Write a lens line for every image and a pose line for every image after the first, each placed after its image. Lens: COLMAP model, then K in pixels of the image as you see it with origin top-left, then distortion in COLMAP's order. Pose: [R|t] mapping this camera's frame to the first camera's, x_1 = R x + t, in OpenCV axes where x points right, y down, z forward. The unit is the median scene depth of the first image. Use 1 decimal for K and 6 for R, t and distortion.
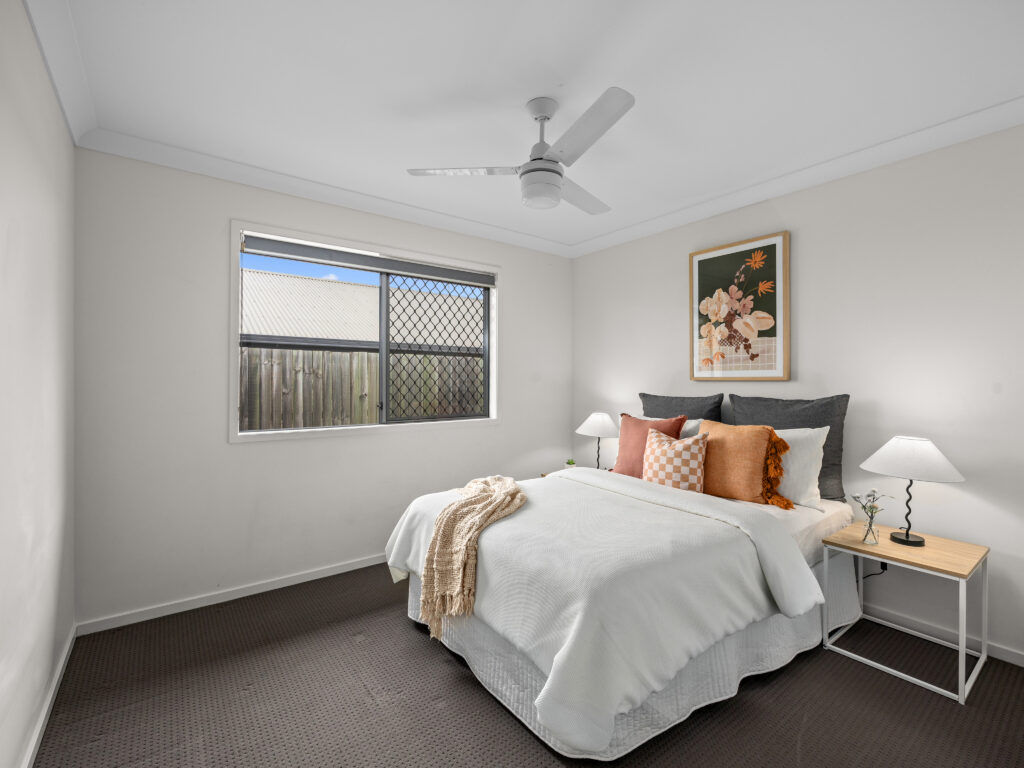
lens RADIAL K [[461.8, 0, 517.7], [0, 461.8, 378.5], [0, 0, 1]] dist [0.000870, -0.000144]
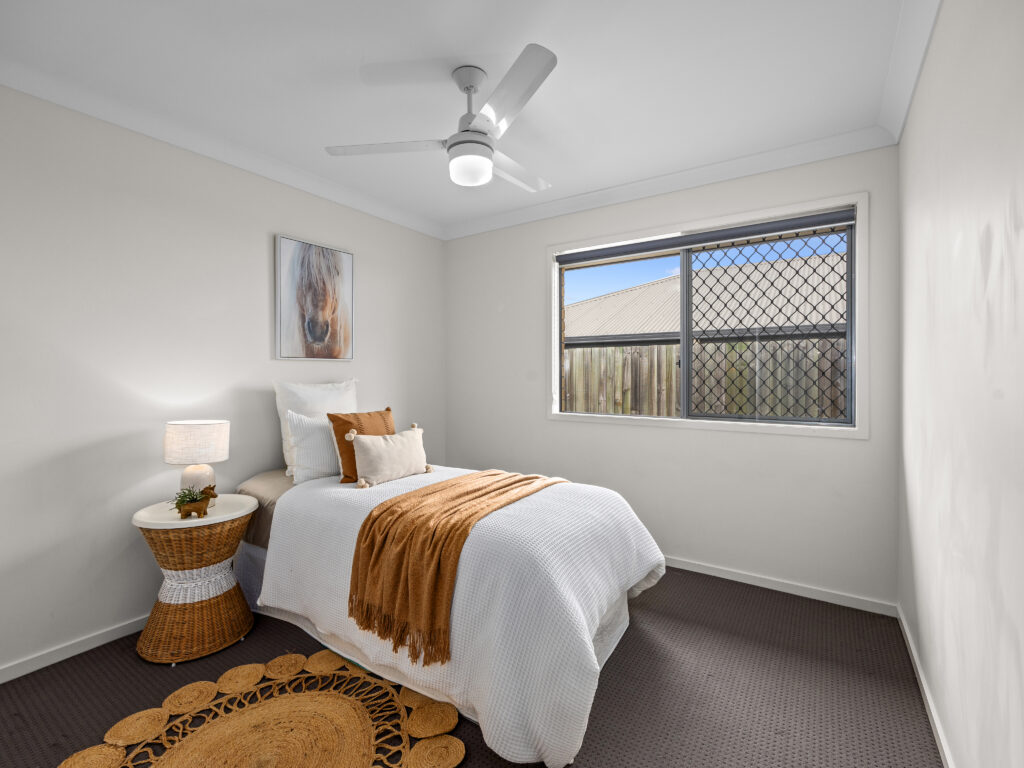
lens RADIAL K [[461.8, 0, 504.0], [0, 461.8, 384.4], [0, 0, 1]] dist [0.000870, -0.000144]
pose [[0.320041, 0.018755, -0.947218, 0.484824], [0.004708, 0.999760, 0.021386, 0.009121], [0.947392, -0.011303, 0.319876, 0.385813]]
